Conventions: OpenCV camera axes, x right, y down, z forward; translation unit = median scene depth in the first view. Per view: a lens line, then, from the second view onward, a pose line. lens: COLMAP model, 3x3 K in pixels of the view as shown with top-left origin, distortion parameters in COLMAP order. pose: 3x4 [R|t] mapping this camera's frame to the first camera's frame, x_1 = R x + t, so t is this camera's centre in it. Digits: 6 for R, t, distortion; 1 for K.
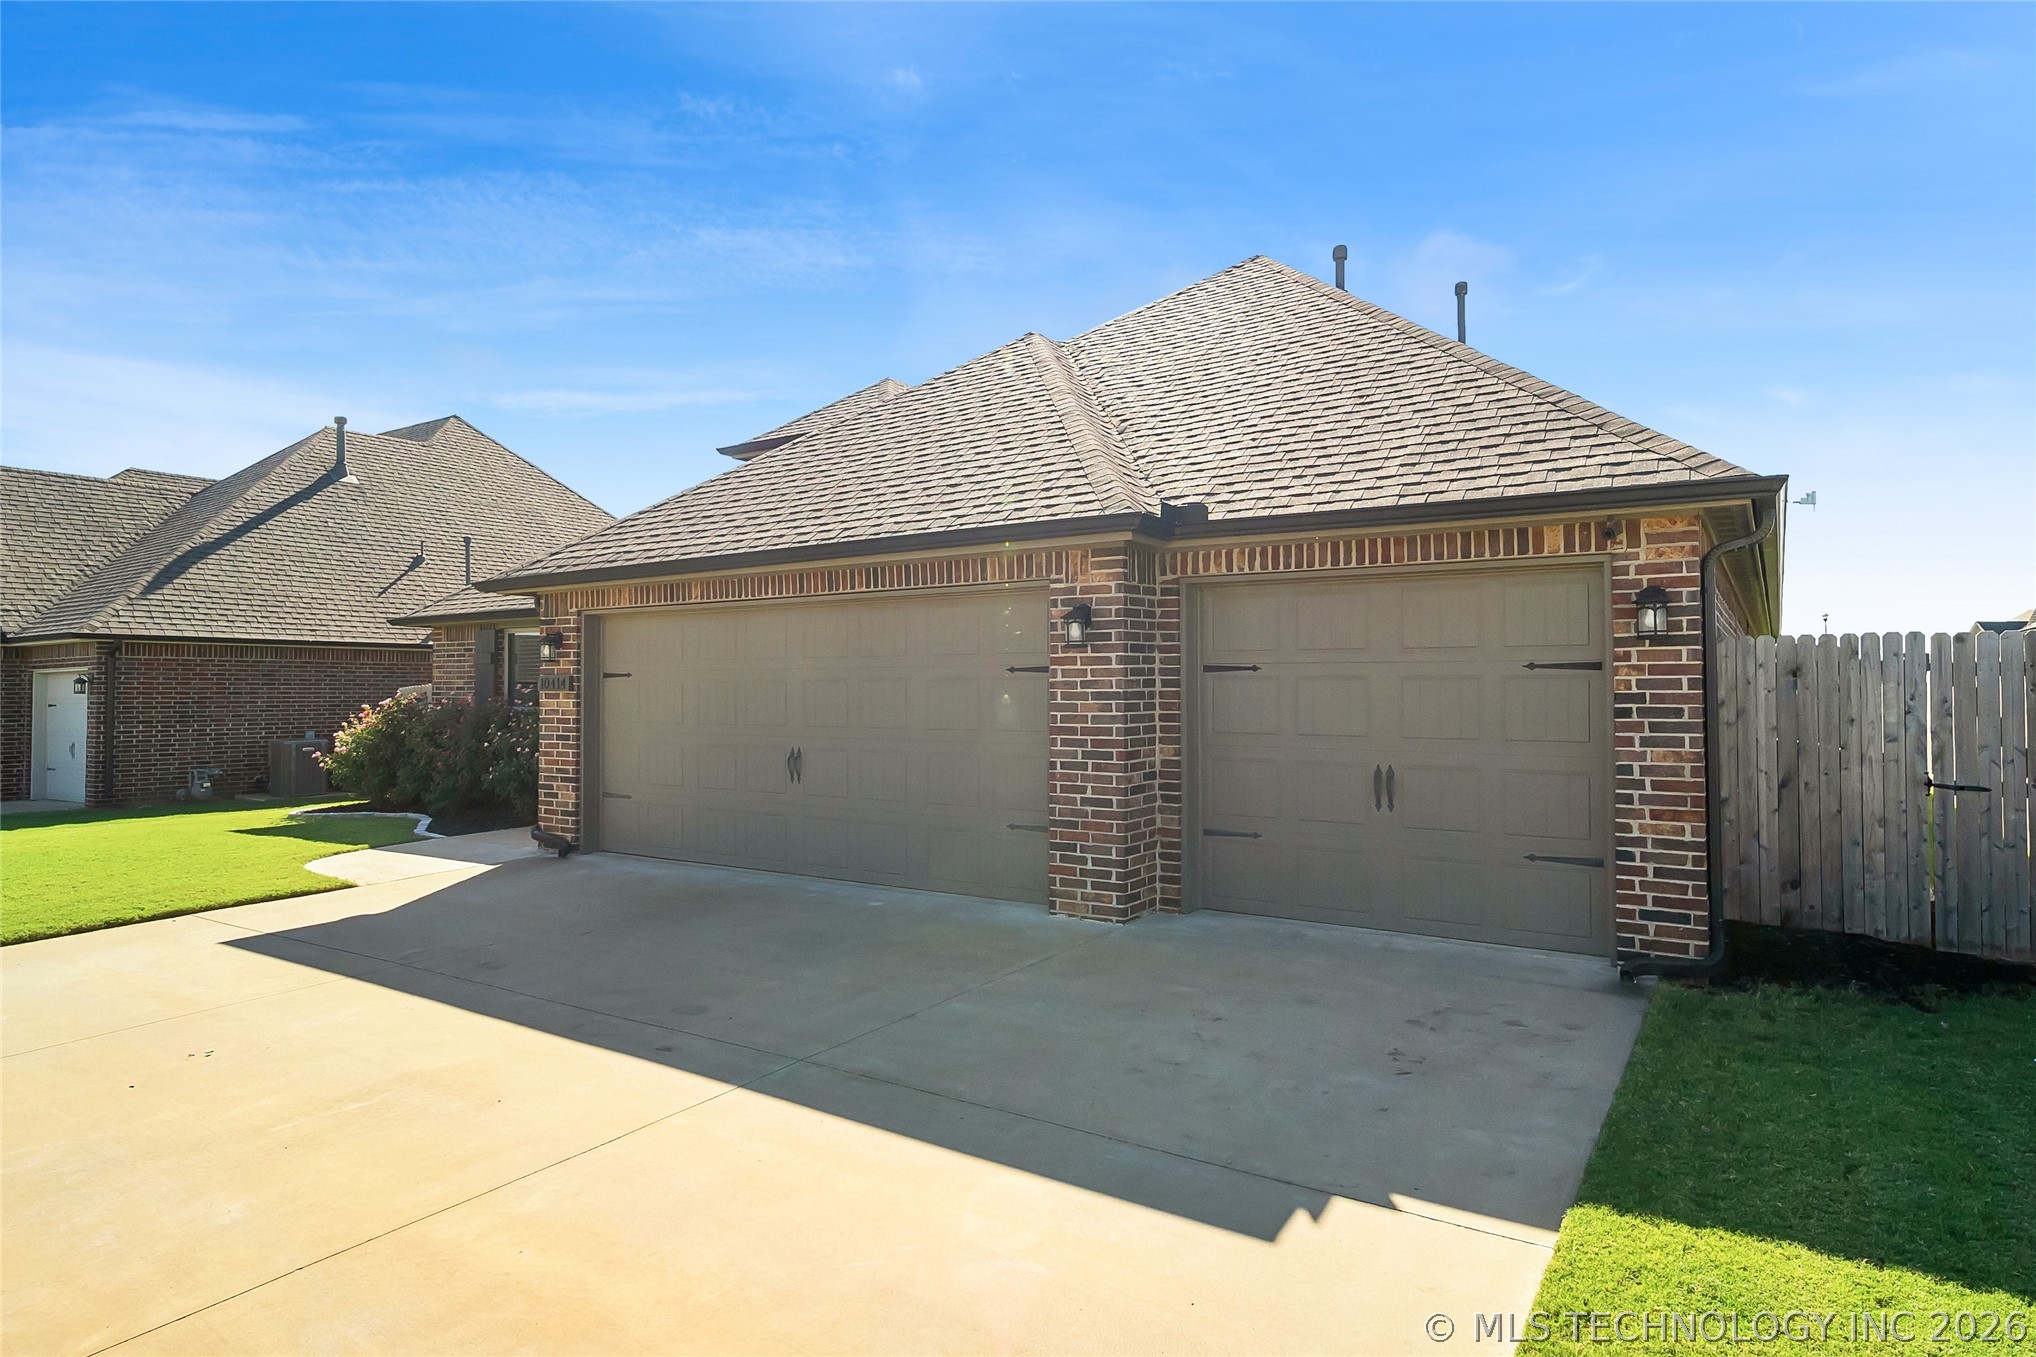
lens RADIAL K [[1155.6, 0, 1024.9], [0, 1155.6, 671.1], [0, 0, 1]] dist [-0.001750, 0.003455]
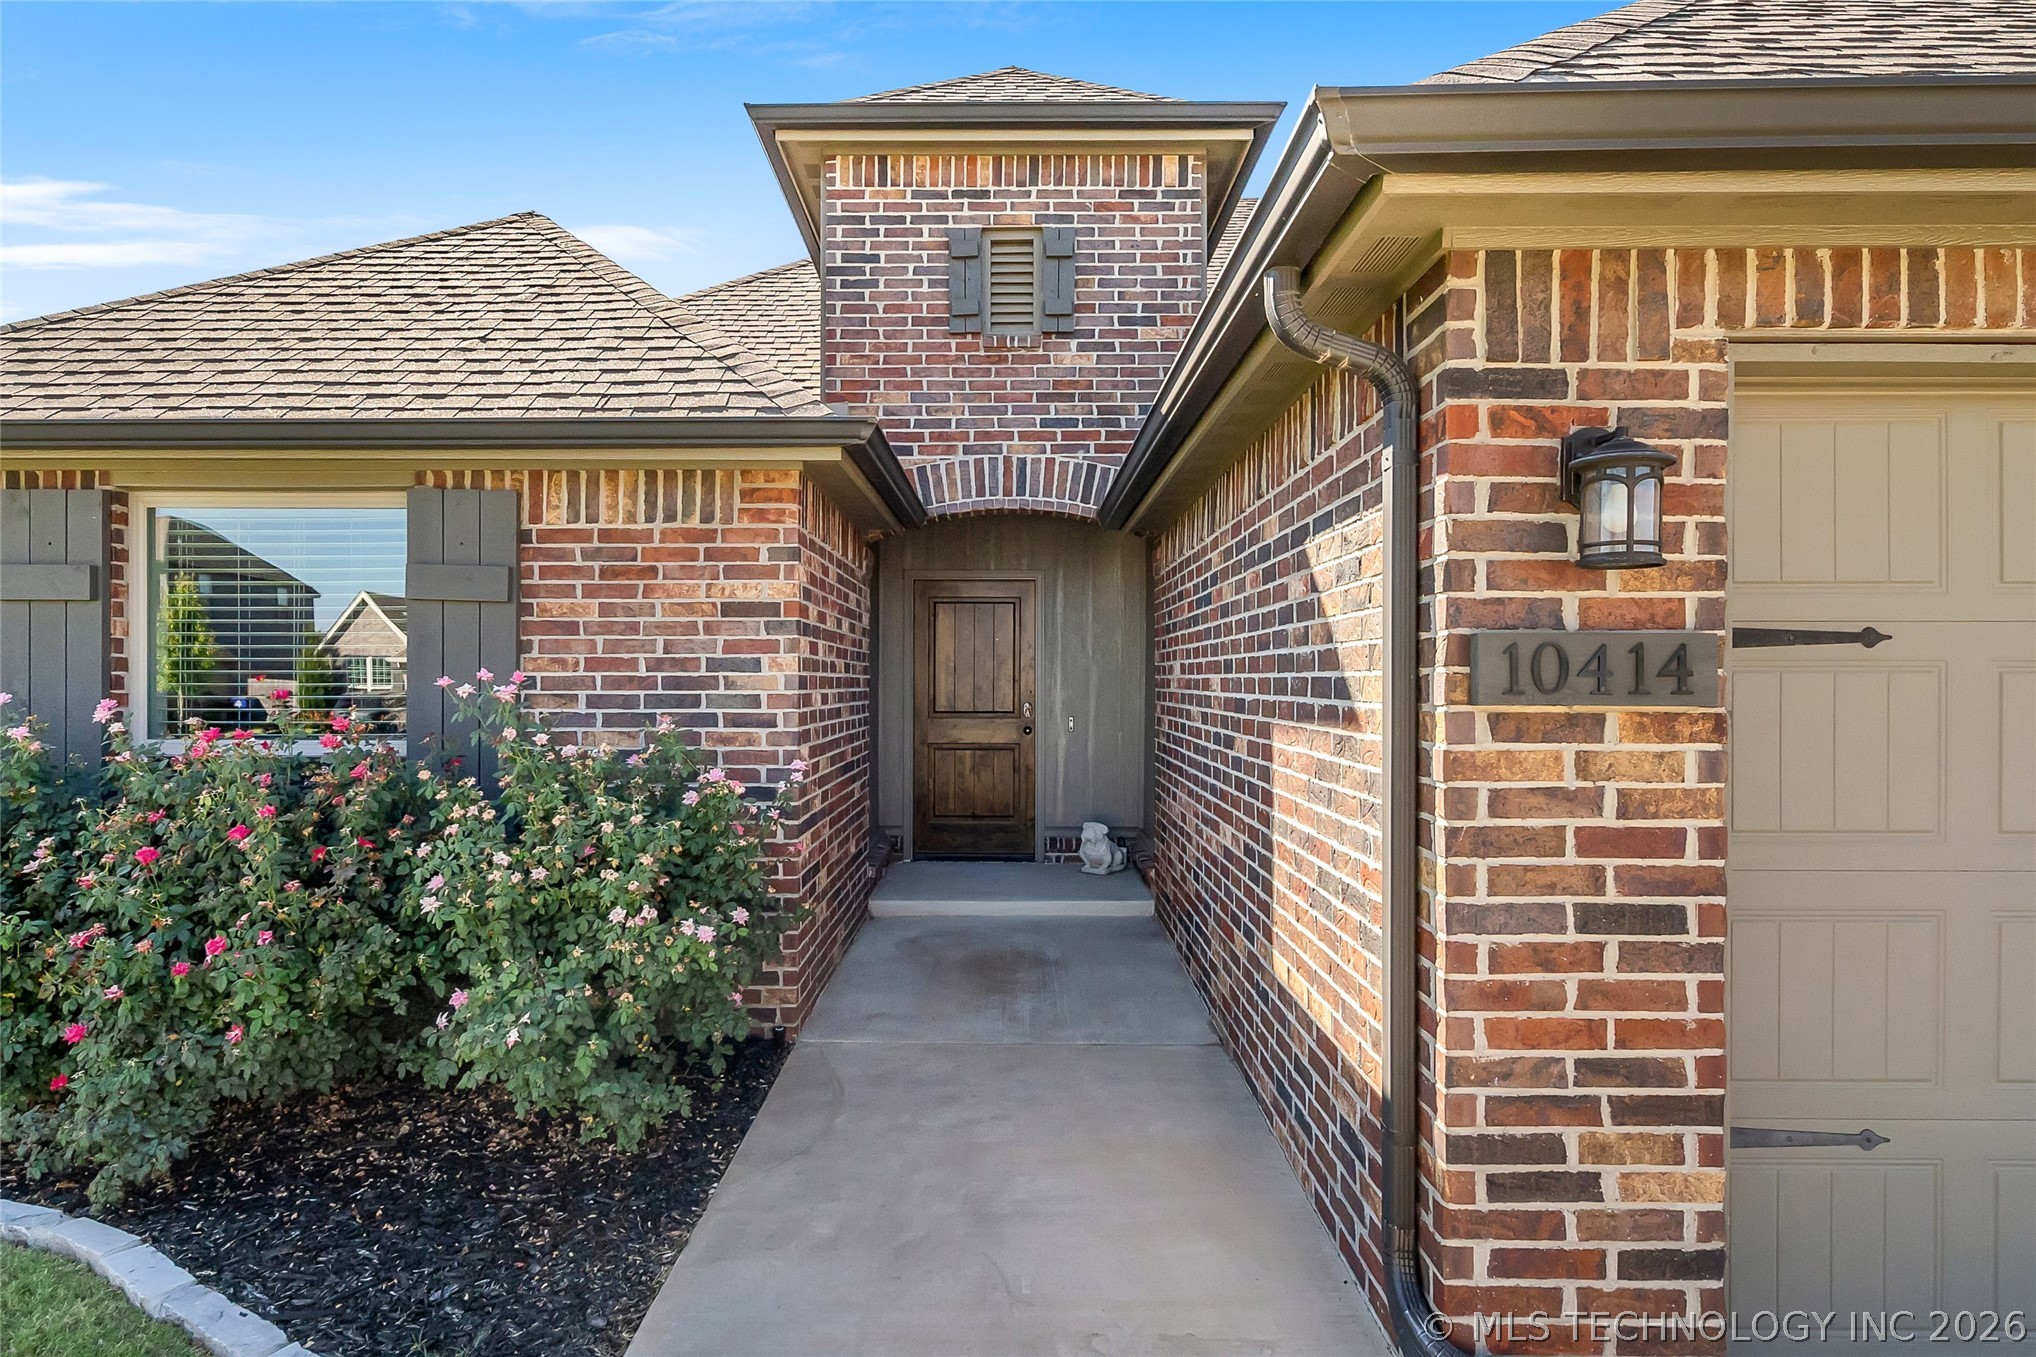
lens RADIAL K [[1155.6, 0, 1024.7], [0, 1155.6, 683.0], [0, 0, 1]] dist [-0.001750, 0.003455]
pose [[0.835021, 0.001340, 0.550217, -0.868953], [-0.011974, 0.999804, 0.015738, 0.015783], [-0.550088, -0.019730, 0.834874, 1.247100]]
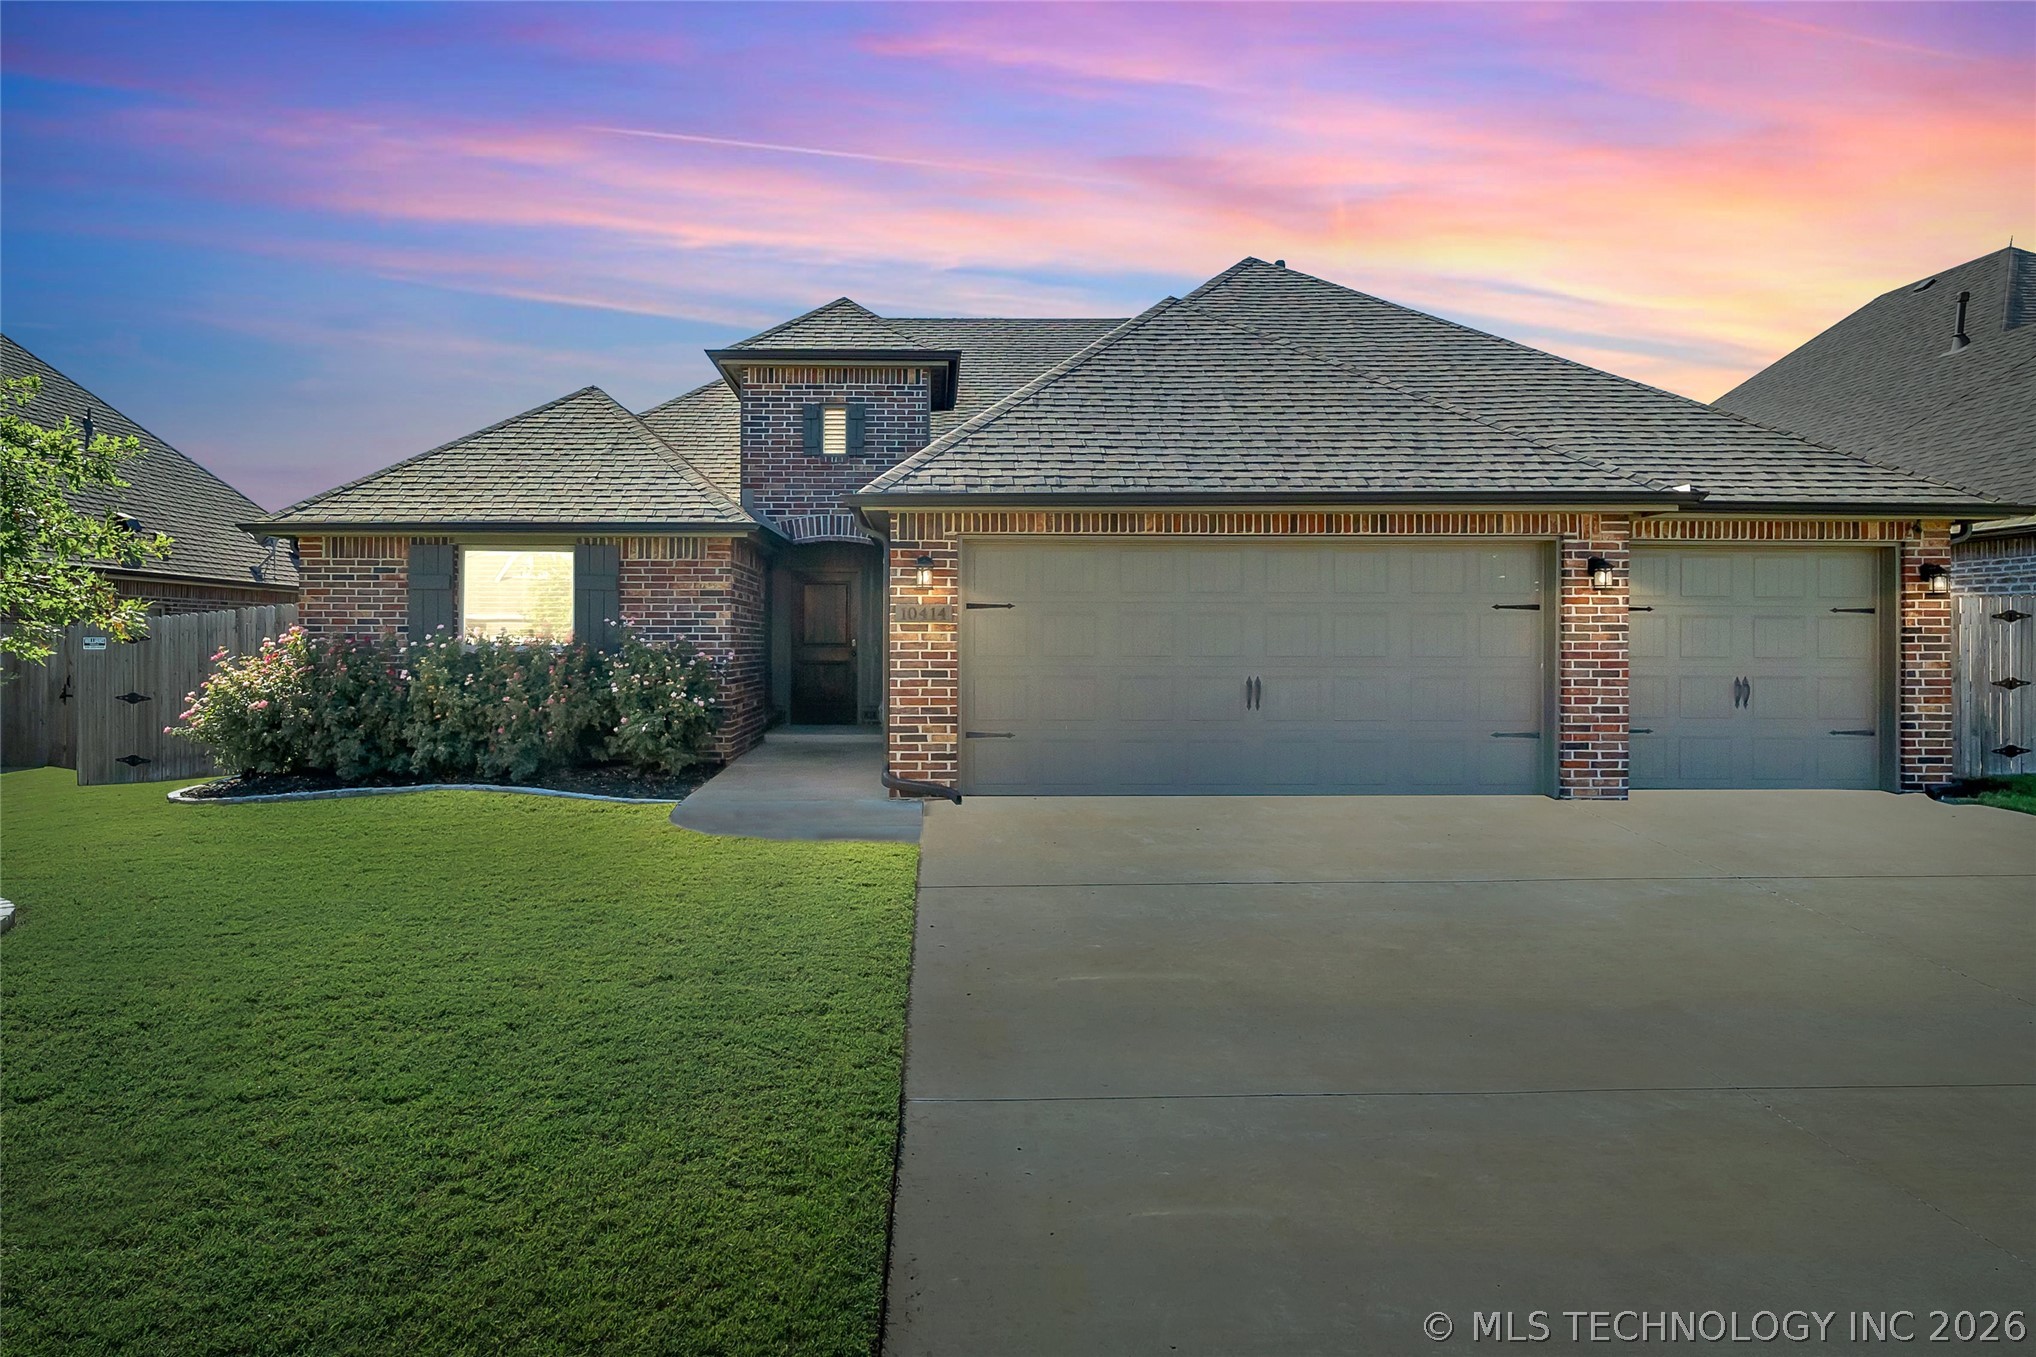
lens RADIAL K [[1155.6, 0, 977.0], [0, 1155.6, 638.9], [0, 0, 1]] dist [-0.001750, 0.003455]
pose [[0.821262, 0.003968, 0.570537, -1.256733], [-0.012452, 0.999862, 0.010970, 0.028172], [-0.570415, -0.016114, 0.821198, 0.336137]]
